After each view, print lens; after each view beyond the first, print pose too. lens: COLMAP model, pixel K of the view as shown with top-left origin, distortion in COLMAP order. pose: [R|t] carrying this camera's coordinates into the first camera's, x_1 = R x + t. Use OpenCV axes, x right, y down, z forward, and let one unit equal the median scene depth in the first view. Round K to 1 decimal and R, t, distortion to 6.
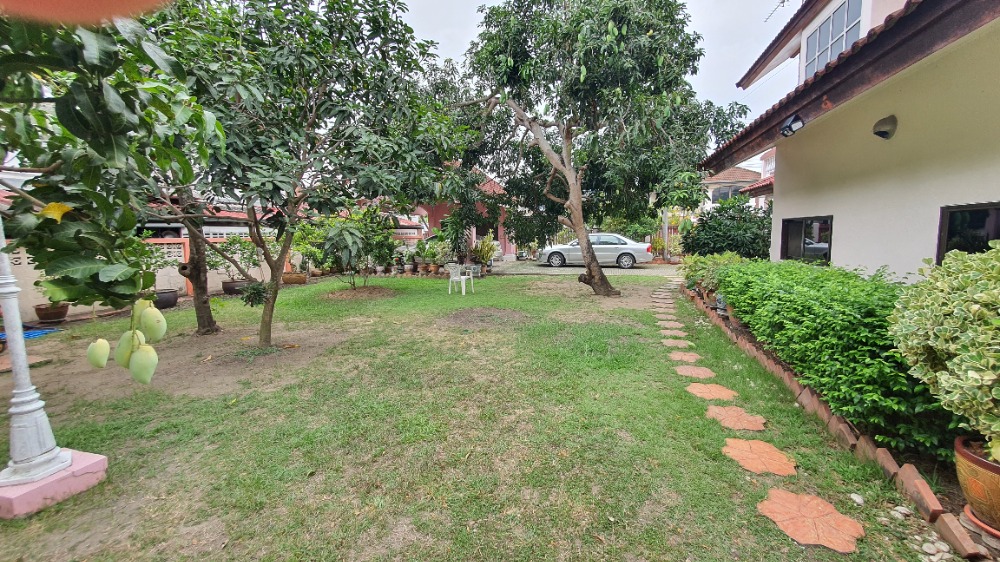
lens RADIAL K [[402.8, 0, 501.9], [0, 402.8, 274.7], [0, 0, 1]] dist [-0.001027, -0.000126]
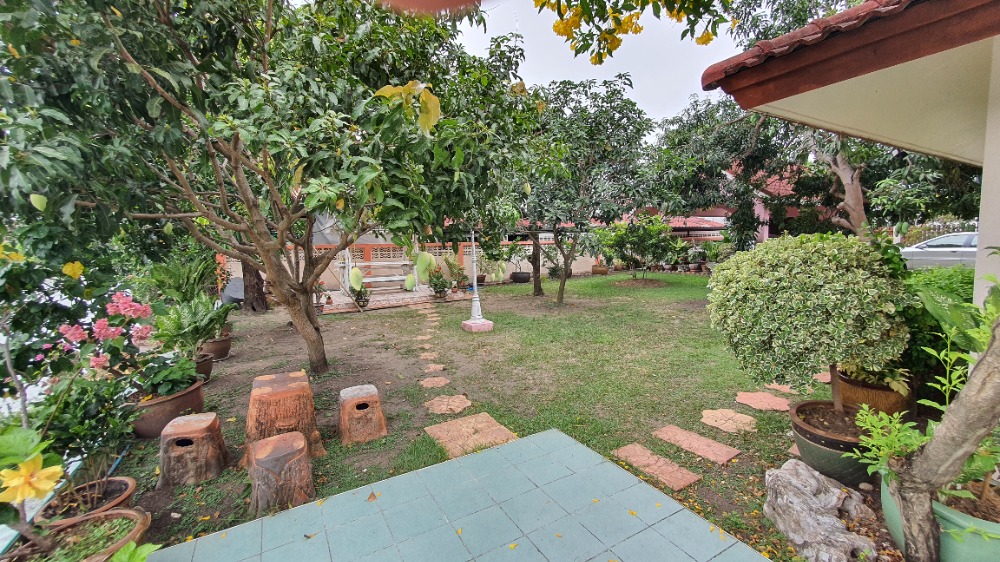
lens RADIAL K [[402.8, 0, 501.9], [0, 402.8, 274.7], [0, 0, 1]] dist [-0.001027, -0.000126]
pose [[0.712242, 0.058027, -0.699531, 0.372254], [-0.058794, 0.998007, 0.022924, 0.023072], [0.699467, 0.024801, 0.714235, -0.356381]]
